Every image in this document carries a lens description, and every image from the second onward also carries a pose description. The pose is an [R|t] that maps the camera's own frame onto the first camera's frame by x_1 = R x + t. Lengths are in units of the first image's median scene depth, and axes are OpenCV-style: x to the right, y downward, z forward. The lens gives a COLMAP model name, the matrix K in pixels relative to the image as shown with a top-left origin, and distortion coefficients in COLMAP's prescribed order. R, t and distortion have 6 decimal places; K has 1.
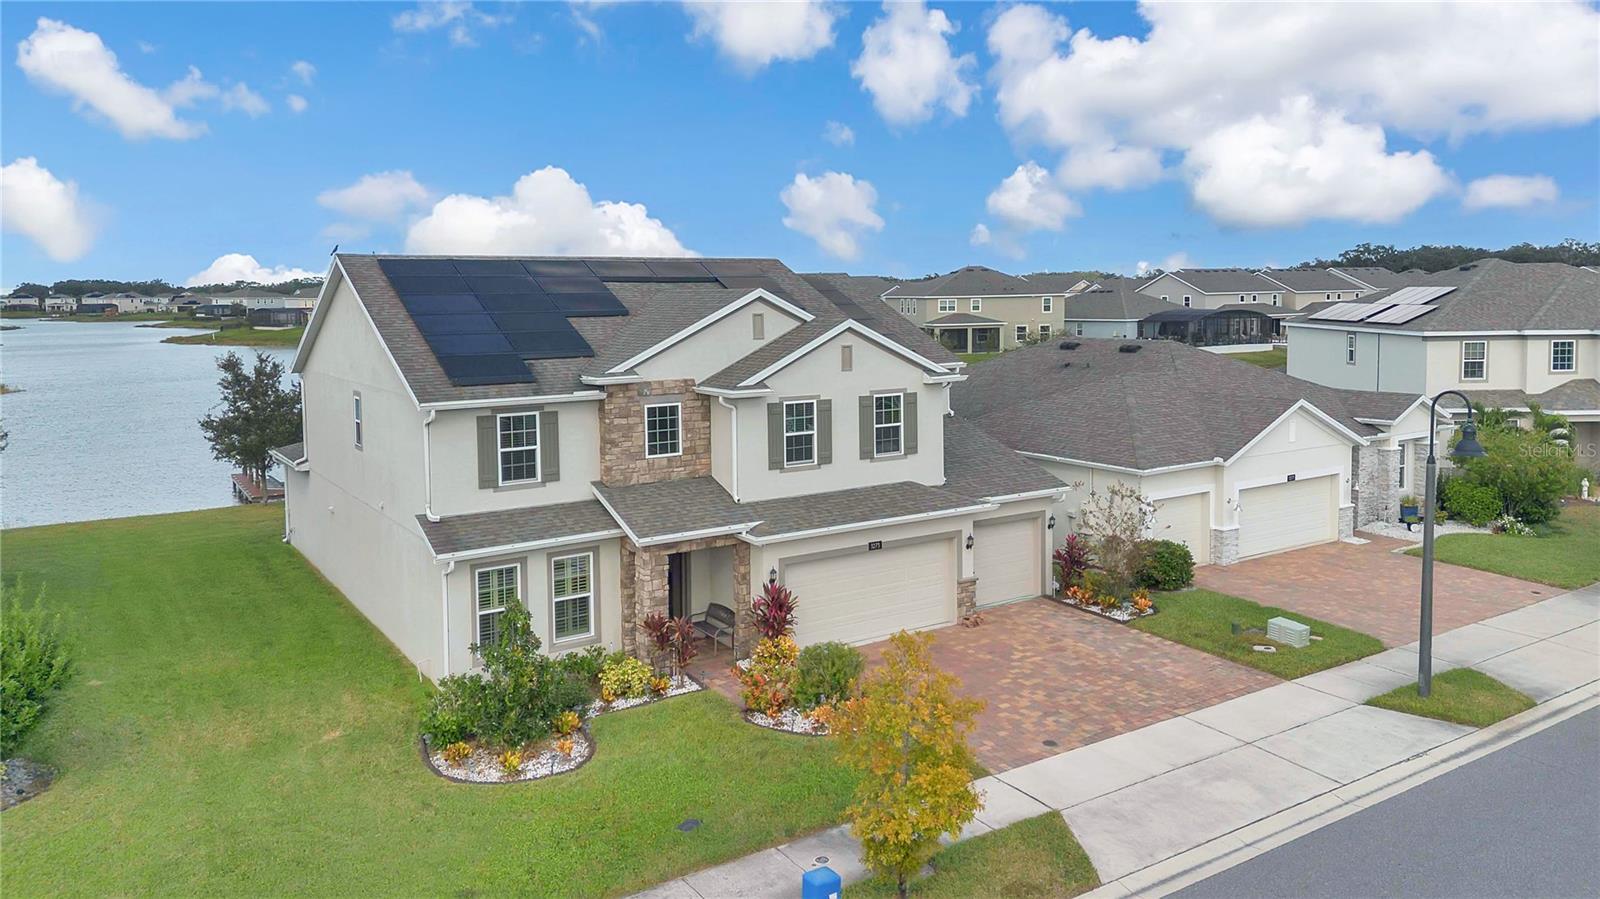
lens RADIAL K [[1143.4, 0, 811.9], [0, 1143.4, 378.7], [0, 0, 1]] dist [0.086080, -0.002040]
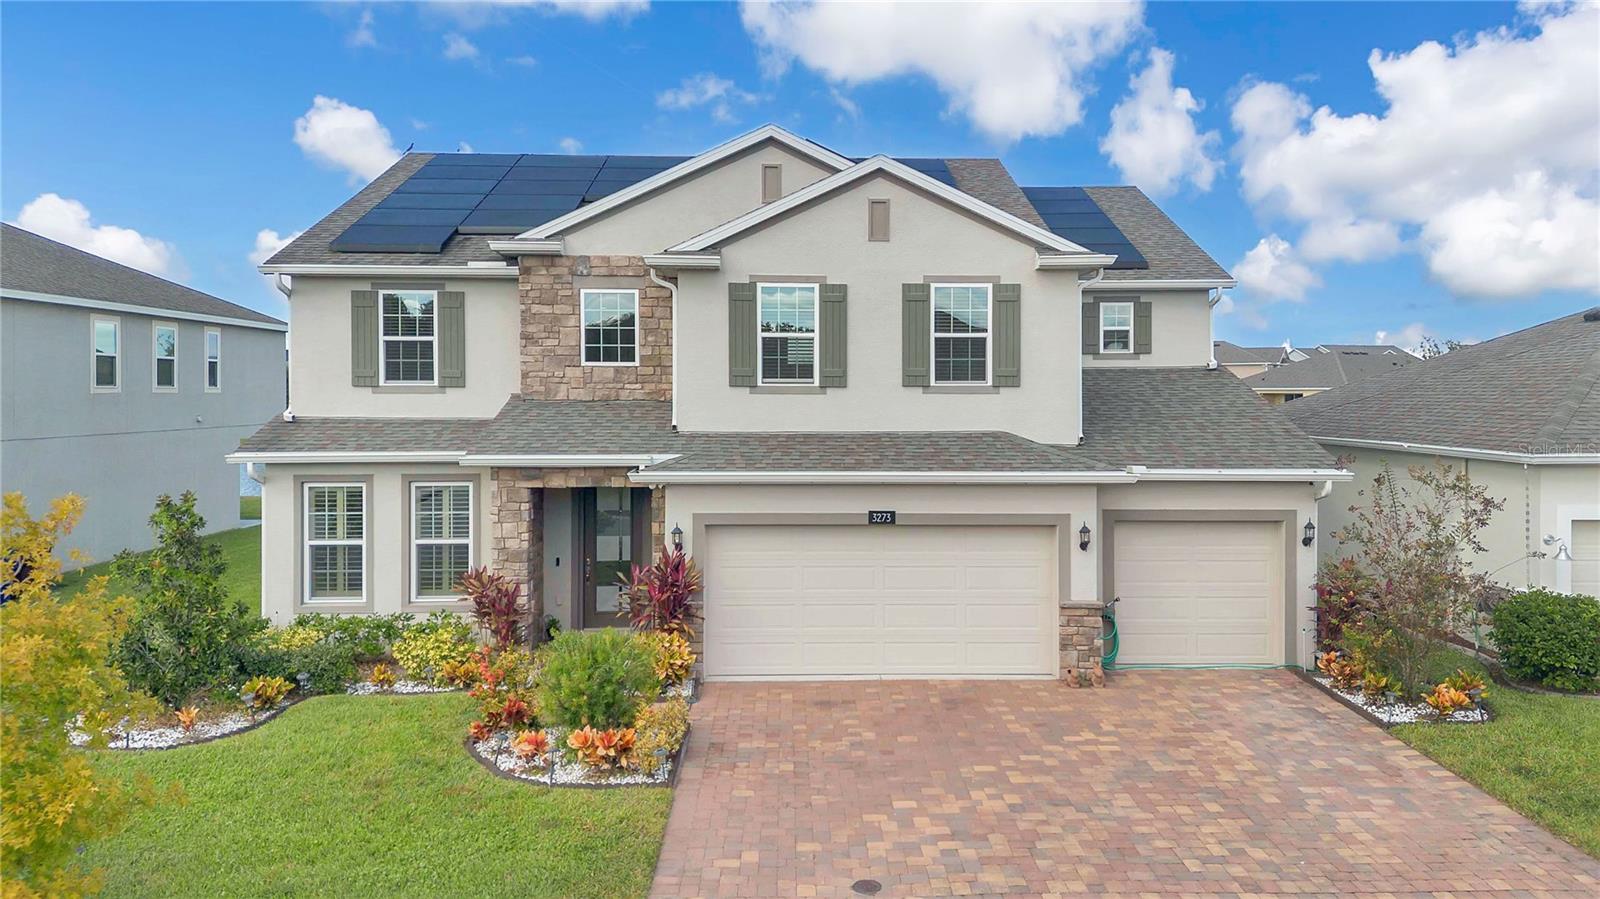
lens RADIAL K [[1143.8, 0, 820.3], [0, 1143.8, 411.9], [0, 0, 1]] dist [0.054280, -0.007444]
pose [[0.848238, 0.022249, -0.529148, 0.354801], [-0.050812, 0.997927, -0.039493, 0.118763], [0.527173, 0.060387, 0.847610, 0.482659]]
